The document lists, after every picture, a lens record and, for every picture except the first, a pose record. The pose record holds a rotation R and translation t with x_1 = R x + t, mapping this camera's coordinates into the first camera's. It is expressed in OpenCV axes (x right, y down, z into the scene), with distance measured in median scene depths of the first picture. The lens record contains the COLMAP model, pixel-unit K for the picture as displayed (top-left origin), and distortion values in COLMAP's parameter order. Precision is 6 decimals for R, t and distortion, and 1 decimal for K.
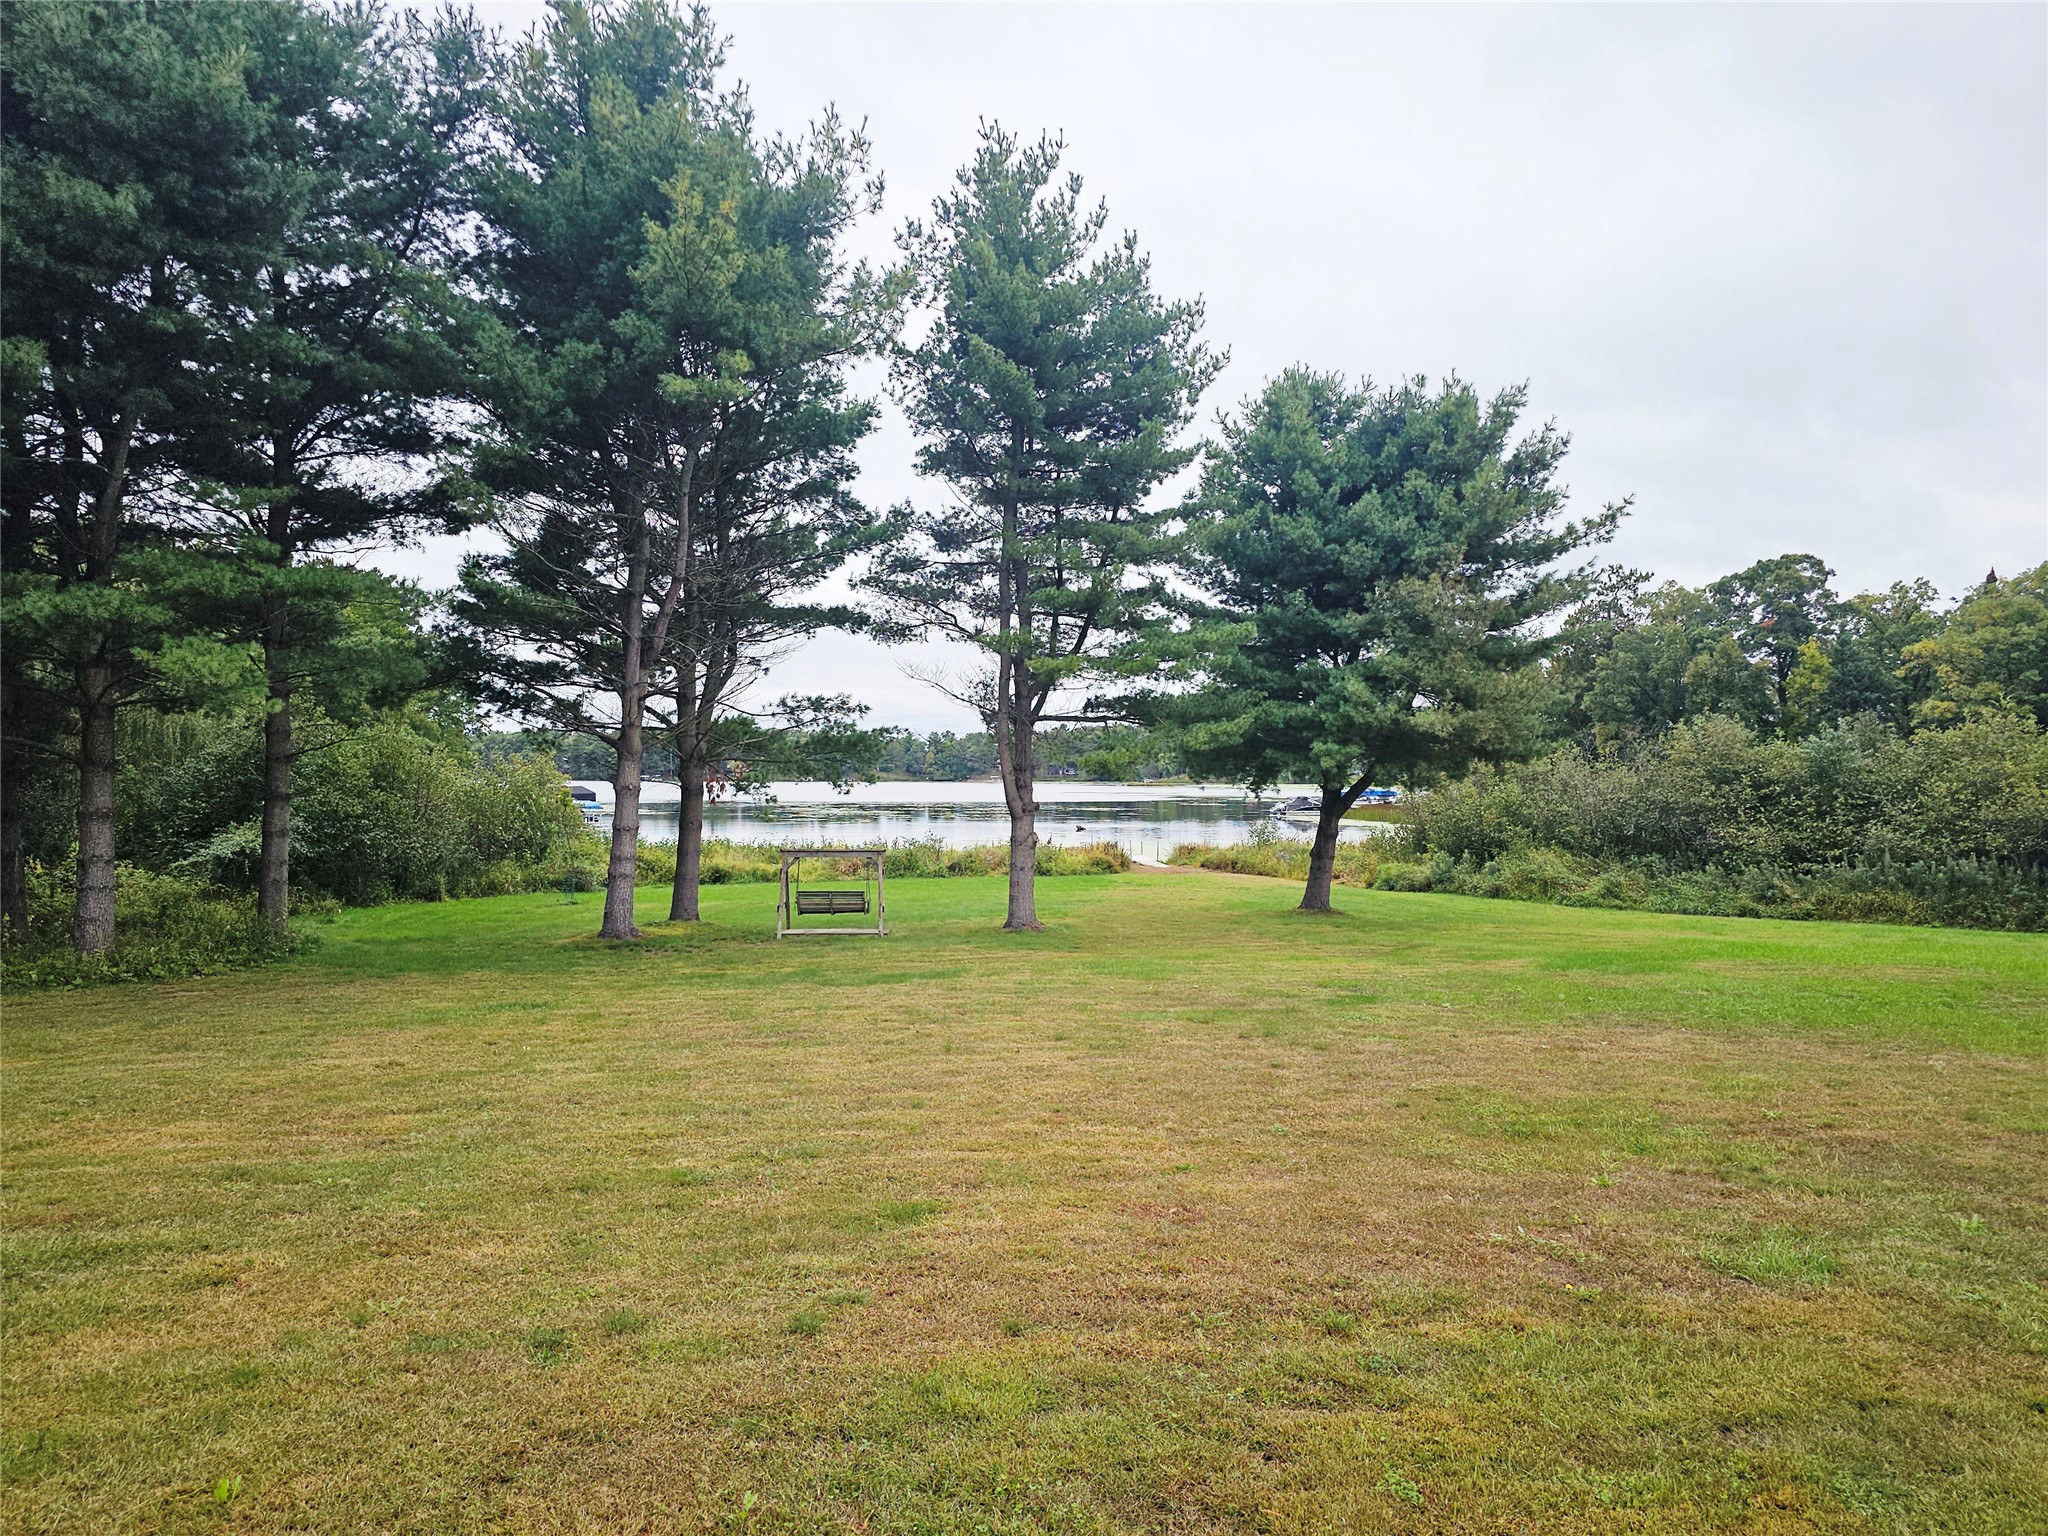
lens RADIAL K [[1359.3, 0, 1006.6], [0, 1359.3, 762.8], [0, 0, 1]] dist [0.042786, -0.019812]
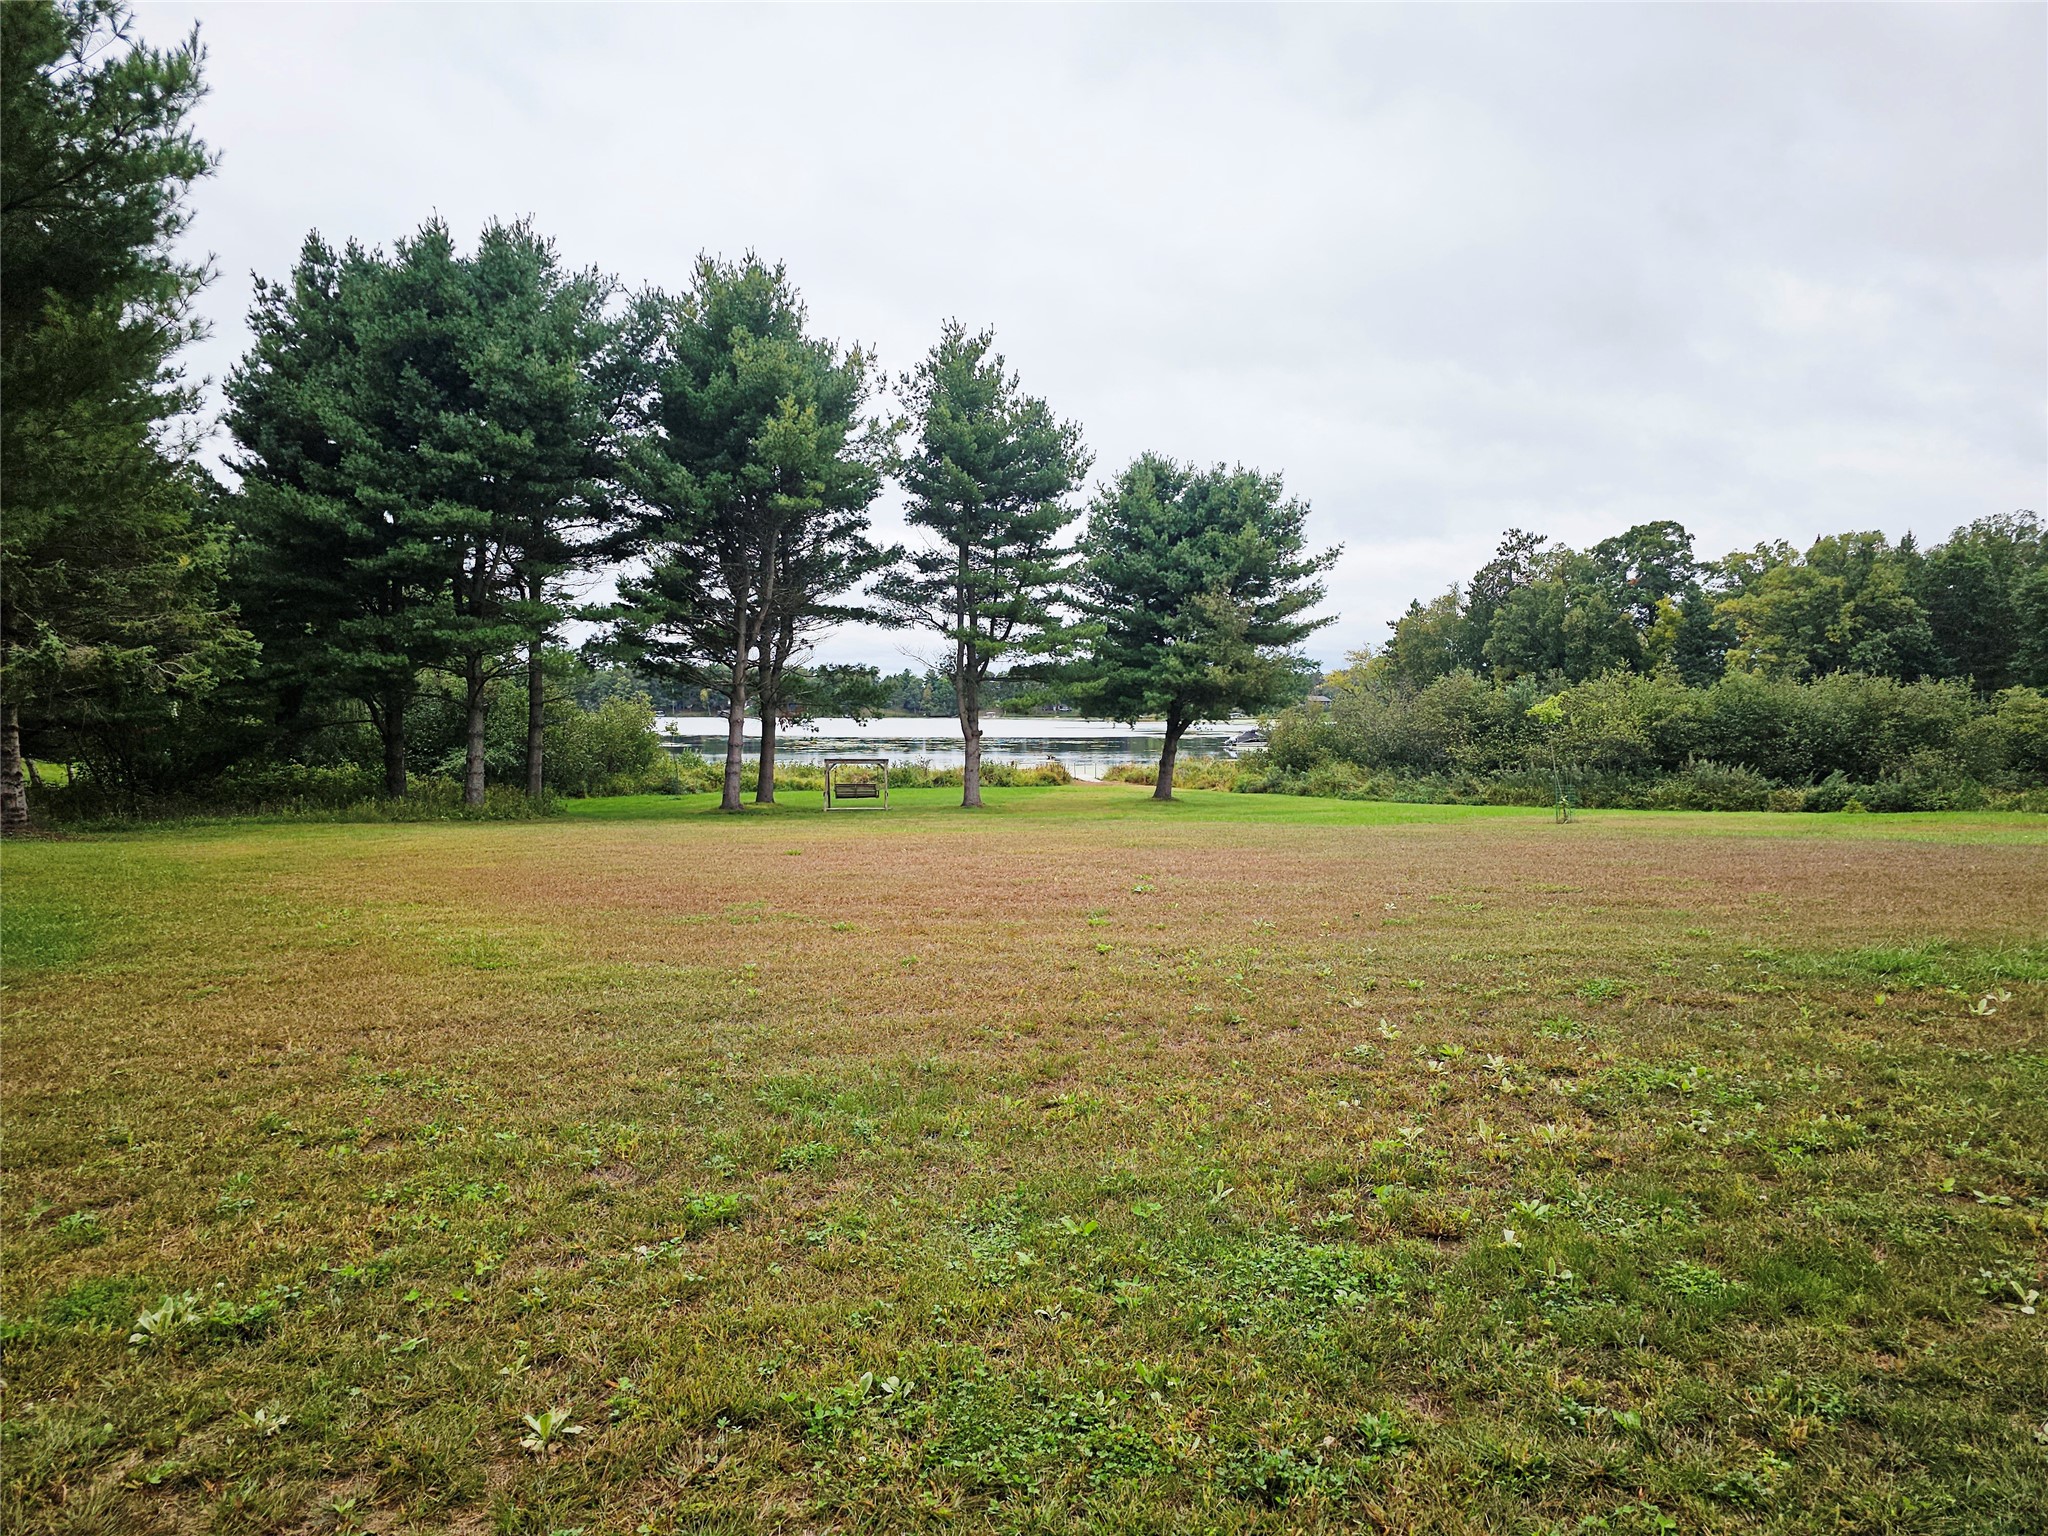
lens RADIAL K [[1359.3, 0, 1016.8], [0, 1359.3, 753.2], [0, 0, 1]] dist [0.042786, -0.019812]
pose [[0.999950, -0.002162, 0.009760, 0.045495], [0.001770, 0.999197, 0.040022, -0.007682], [-0.009839, -0.040003, 0.999151, -0.589676]]
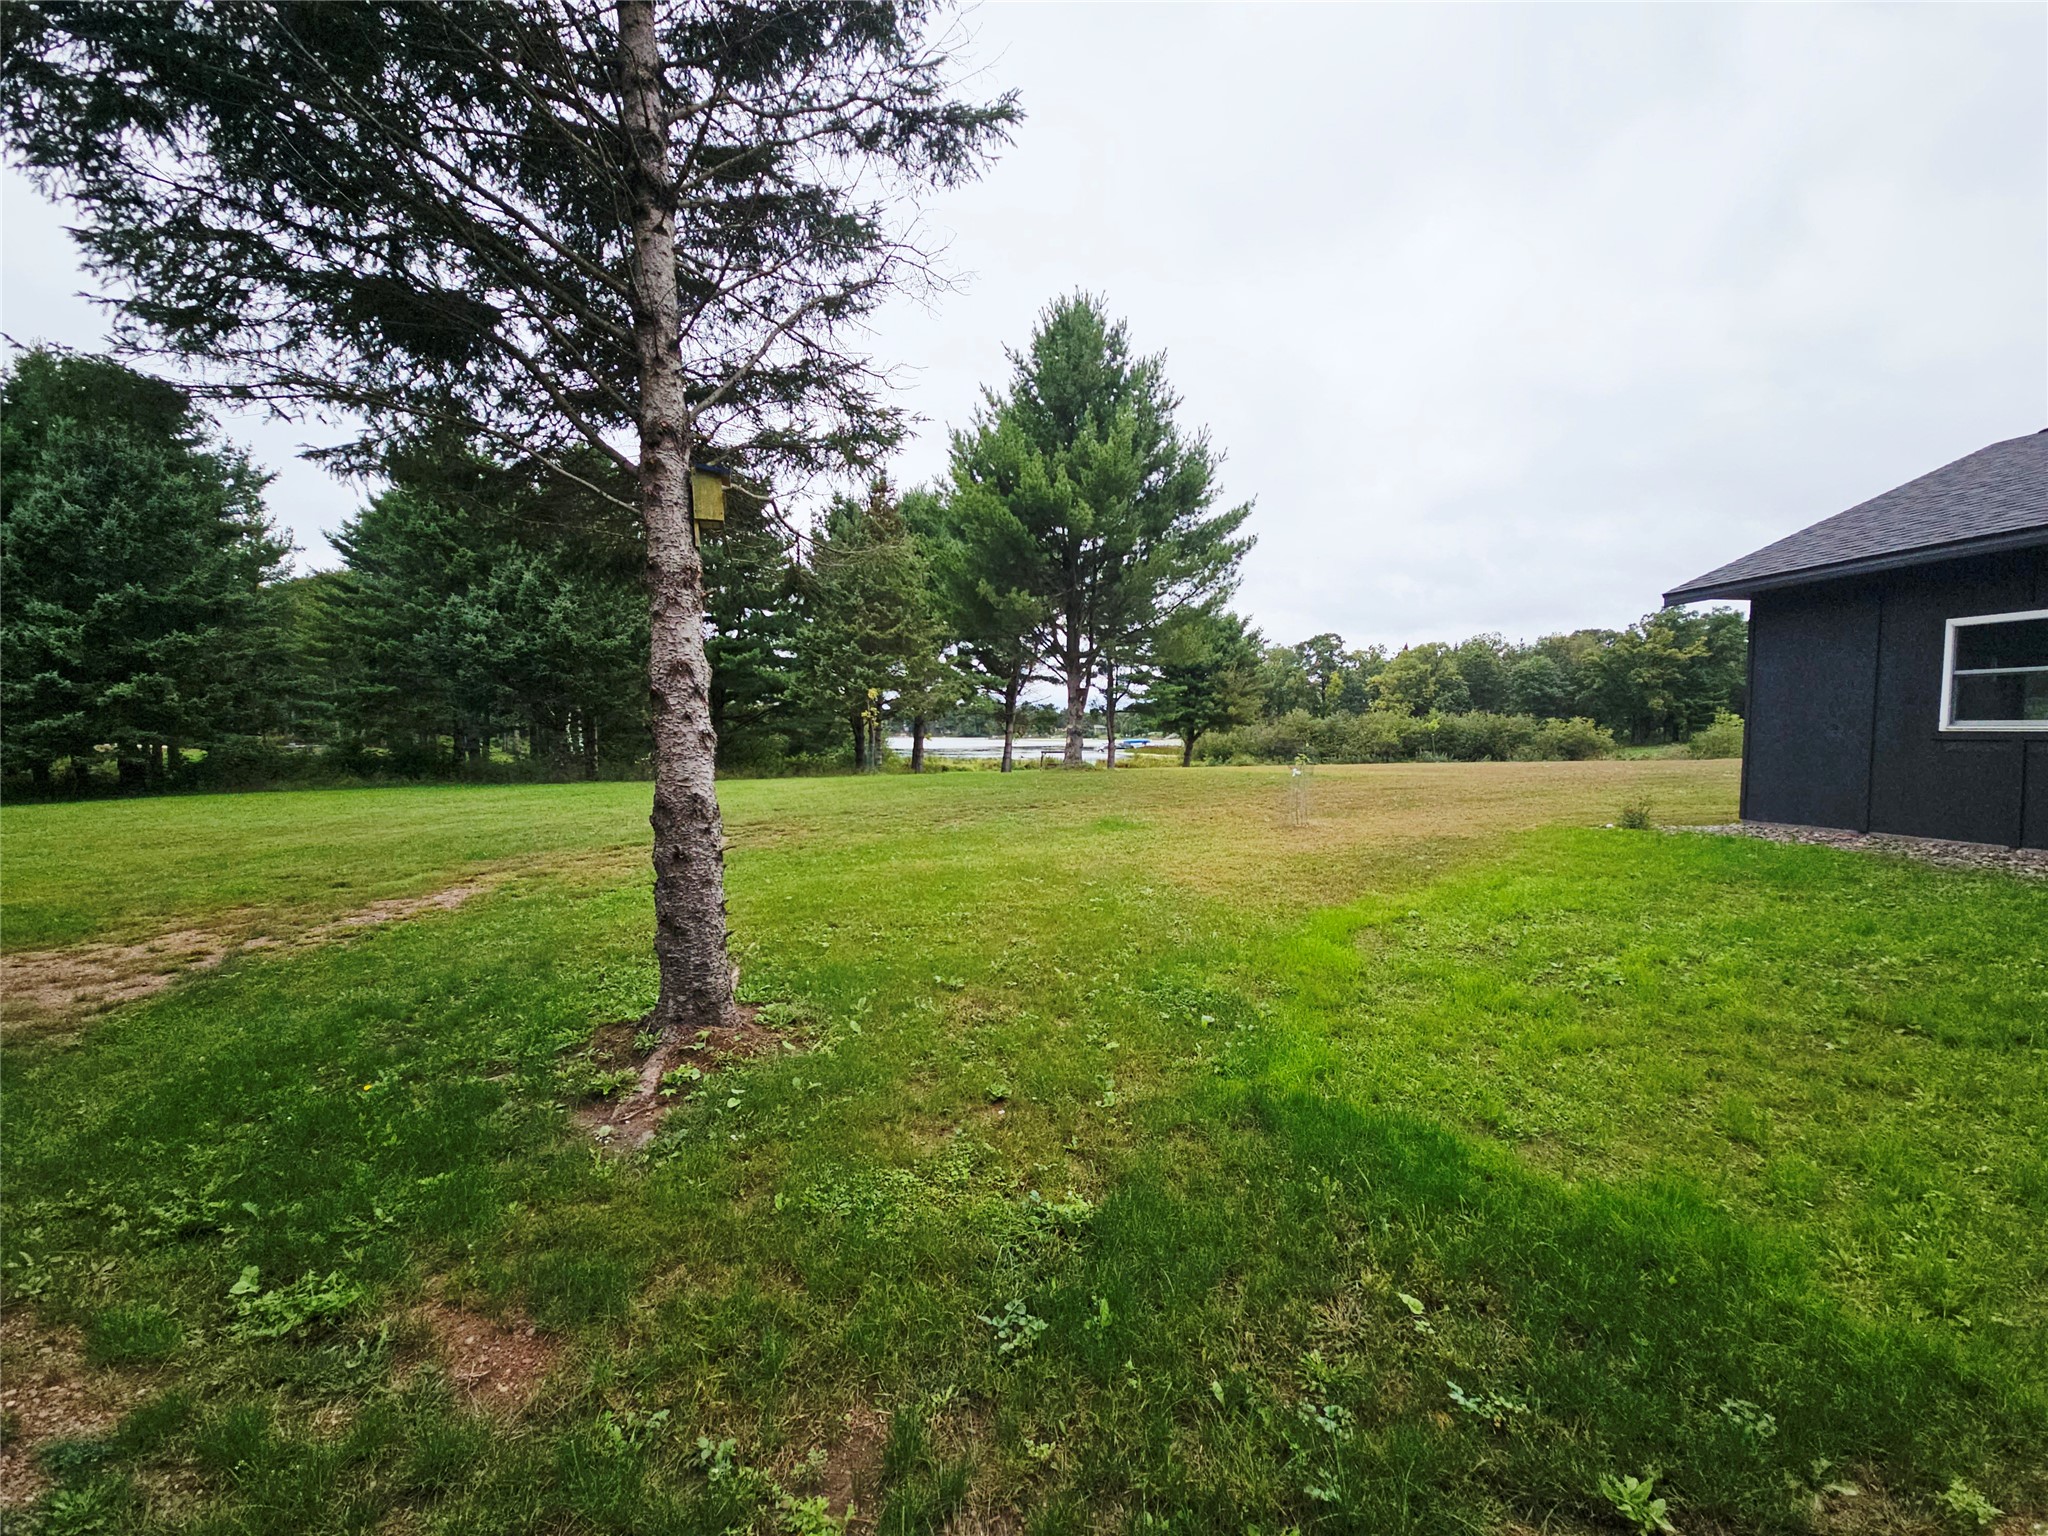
lens RADIAL K [[827.1, 0, 1027.4], [0, 827.1, 776.6], [0, 0, 1]] dist [-0.001926, -0.000328]
pose [[0.985943, -0.009547, 0.166810, -0.489521], [-0.000413, 0.998224, 0.059572, 0.005225], [-0.167083, -0.058804, 0.984188, -0.901791]]
